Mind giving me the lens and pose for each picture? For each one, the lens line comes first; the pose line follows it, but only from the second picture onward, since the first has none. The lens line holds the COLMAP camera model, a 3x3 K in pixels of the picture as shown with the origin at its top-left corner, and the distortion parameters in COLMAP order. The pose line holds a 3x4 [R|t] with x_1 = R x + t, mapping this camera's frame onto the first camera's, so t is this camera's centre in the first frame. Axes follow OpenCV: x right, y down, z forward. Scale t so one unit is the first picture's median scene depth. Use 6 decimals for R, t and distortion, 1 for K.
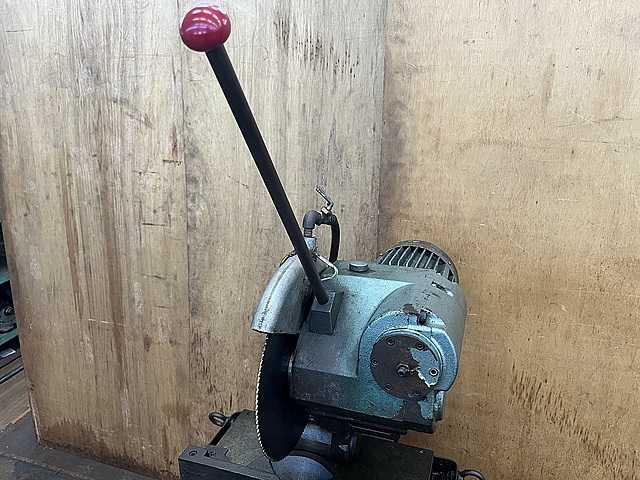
lens RADIAL K [[495.4, 0, 320.0], [0, 495.4, 240.0], [0, 0, 1]] dist [0.058398, -0.104678]
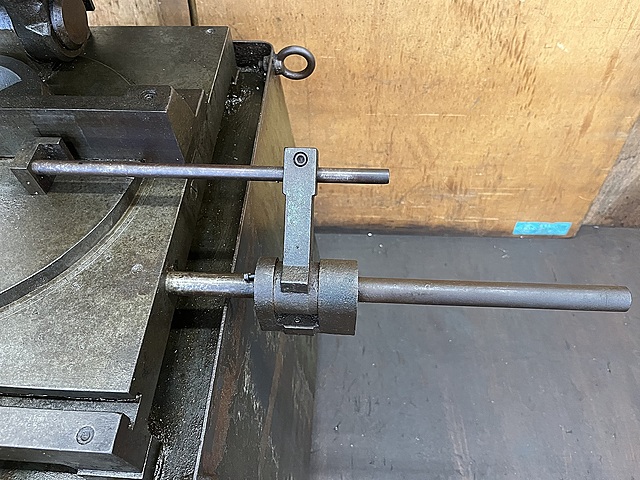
lens RADIAL K [[495.4, 0, 320.0], [0, 495.4, 240.0], [0, 0, 1]] dist [0.058398, -0.104678]
pose [[0.958804, -0.238054, 0.155000, 0.106868], [0.104843, 0.803672, 0.585763, 0.172481], [-0.264012, -0.545382, 0.795523, 0.208019]]
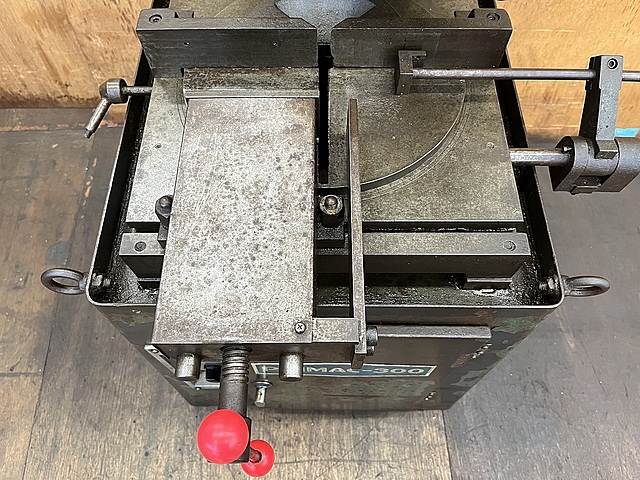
lens RADIAL K [[495.4, 0, 320.0], [0, 495.4, 240.0], [0, 0, 1]] dist [0.058398, -0.104678]
pose [[0.943351, -0.288638, 0.163636, -0.131560], [0.094283, 0.706047, 0.701861, 0.108941], [-0.318118, -0.646673, 0.693264, 0.172489]]
